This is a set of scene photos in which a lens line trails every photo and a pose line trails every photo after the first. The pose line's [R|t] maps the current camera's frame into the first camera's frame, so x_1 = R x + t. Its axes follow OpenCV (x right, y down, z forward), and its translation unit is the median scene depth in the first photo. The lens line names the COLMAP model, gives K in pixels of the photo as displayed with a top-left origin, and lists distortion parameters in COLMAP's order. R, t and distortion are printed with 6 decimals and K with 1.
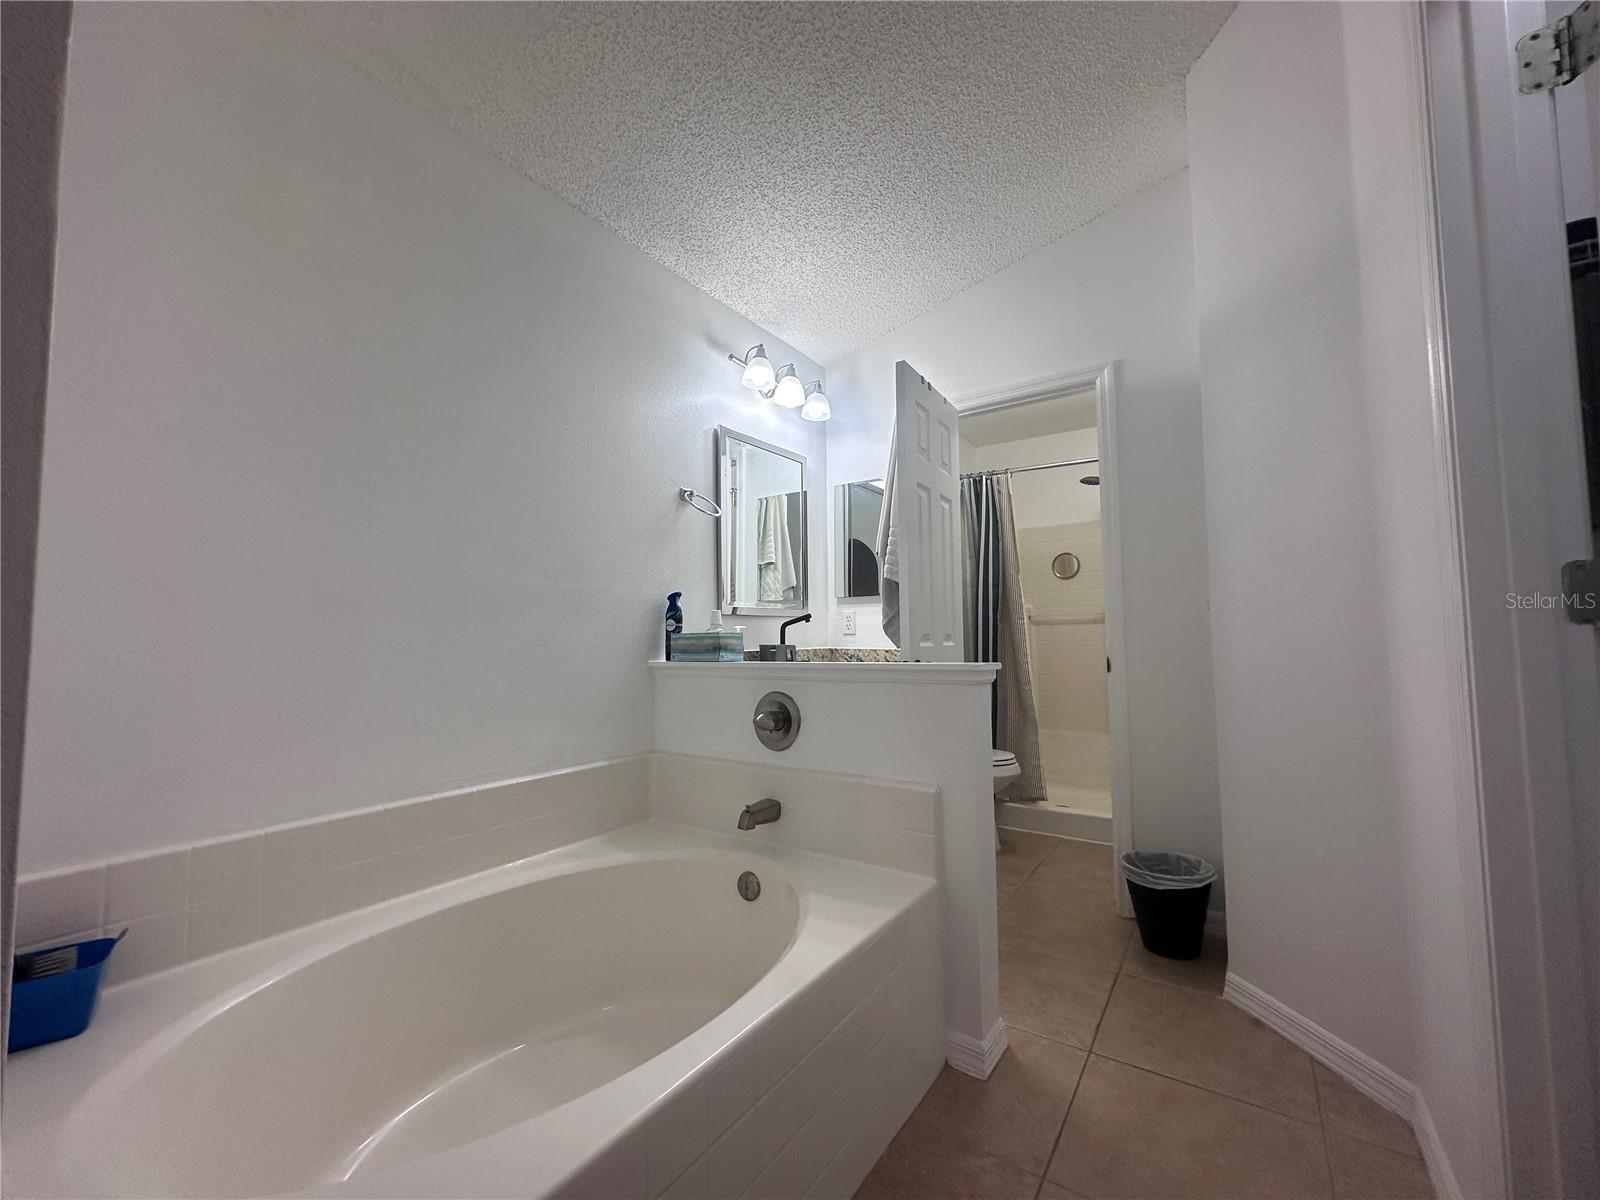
lens RADIAL K [[635.9, 0, 796.1], [0, 635.9, 601.6], [0, 0, 1]] dist [-0.002652, 0.000459]
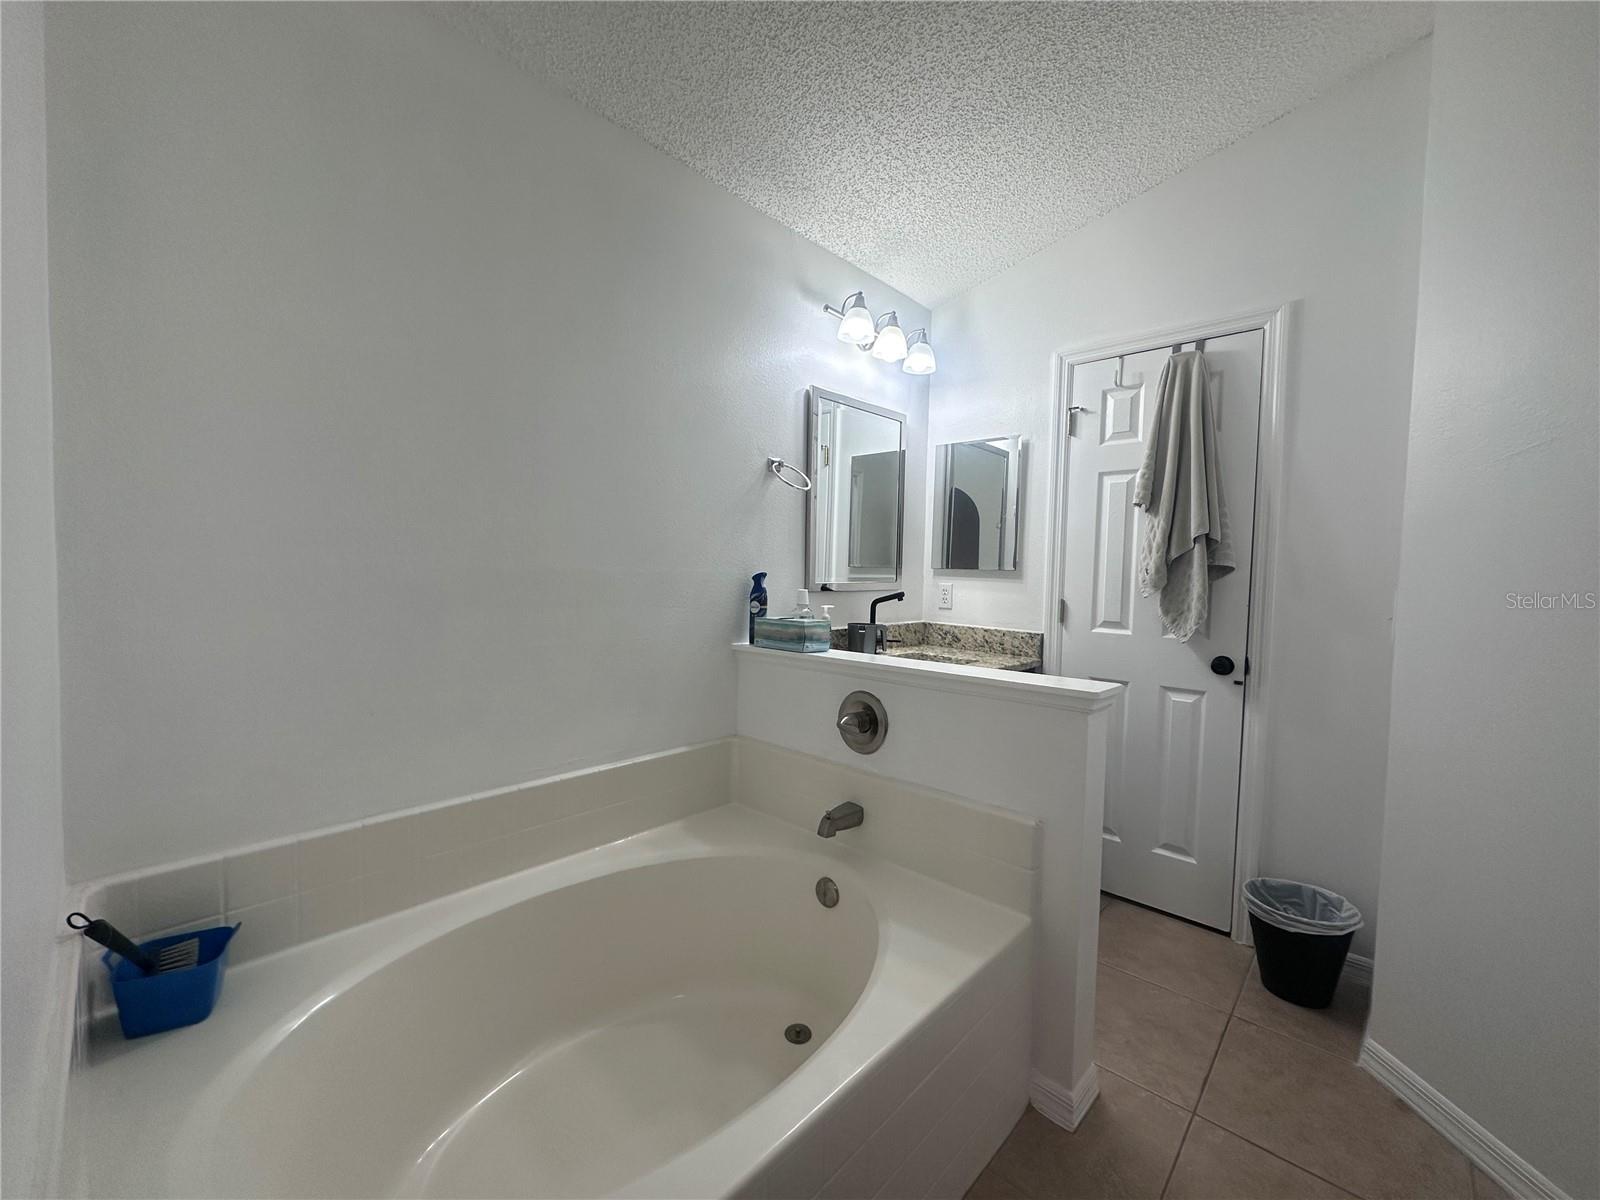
lens RADIAL K [[635.9, 0, 797.5], [0, 635.9, 597.7], [0, 0, 1]] dist [-0.002652, 0.000459]
pose [[0.989336, 0.037419, -0.140761, 0.000027], [-0.022400, 0.994027, 0.106811, -0.089576], [0.143917, -0.102519, 0.984265, 0.078005]]
